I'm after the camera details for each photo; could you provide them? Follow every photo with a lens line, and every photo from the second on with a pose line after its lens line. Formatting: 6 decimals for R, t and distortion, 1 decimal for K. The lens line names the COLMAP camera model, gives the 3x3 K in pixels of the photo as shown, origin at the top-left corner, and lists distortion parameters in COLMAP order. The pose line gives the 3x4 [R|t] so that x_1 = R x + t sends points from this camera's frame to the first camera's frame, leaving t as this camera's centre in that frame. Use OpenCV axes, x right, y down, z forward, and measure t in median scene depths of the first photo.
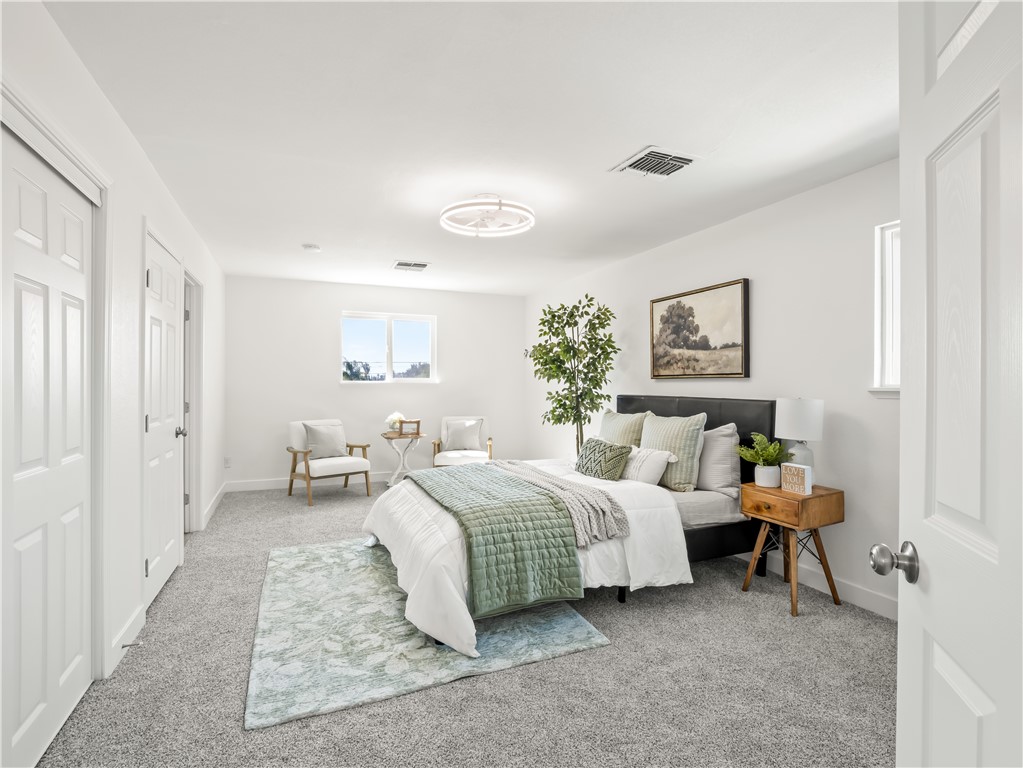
lens RADIAL K [[506.3, 0, 511.5], [0, 506.3, 384.0], [0, 0, 1]] dist [0.000113, -0.000763]
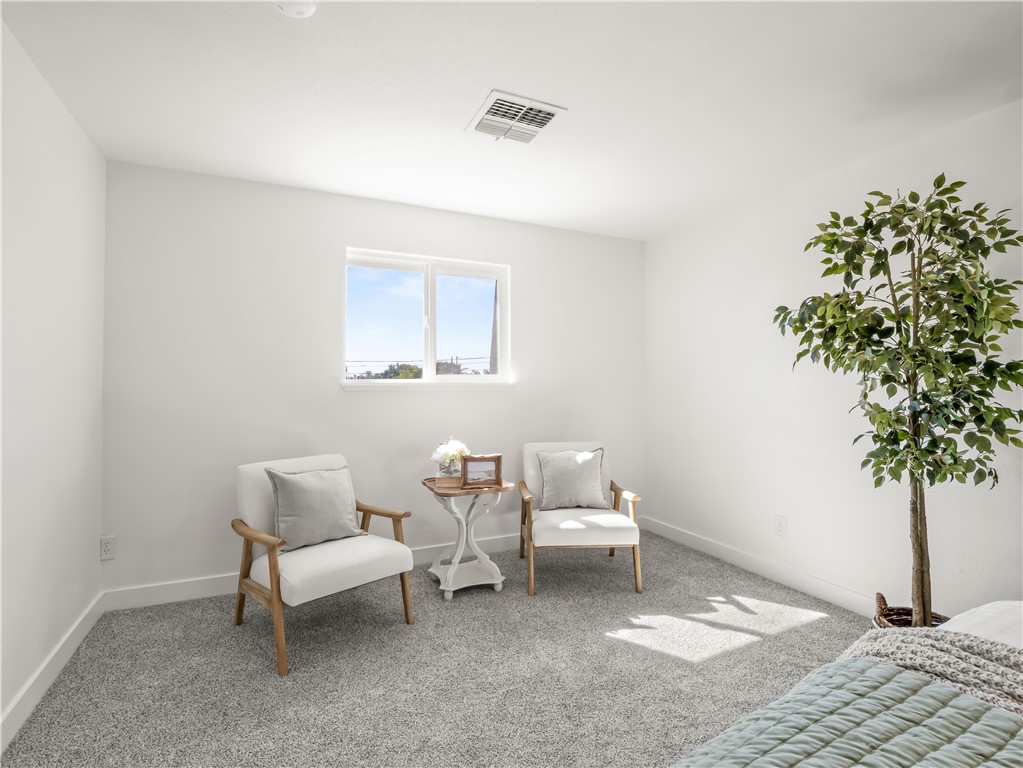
lens RADIAL K [[494.3, 0, 508.6], [0, 494.3, 382.0], [0, 0, 1]] dist [-0.009221, -0.005028]
pose [[0.998838, 0.000487, 0.048200, -0.205660], [-0.000196, 0.999982, -0.006042, 0.000331], [-0.048202, 0.006025, 0.998819, 0.521392]]
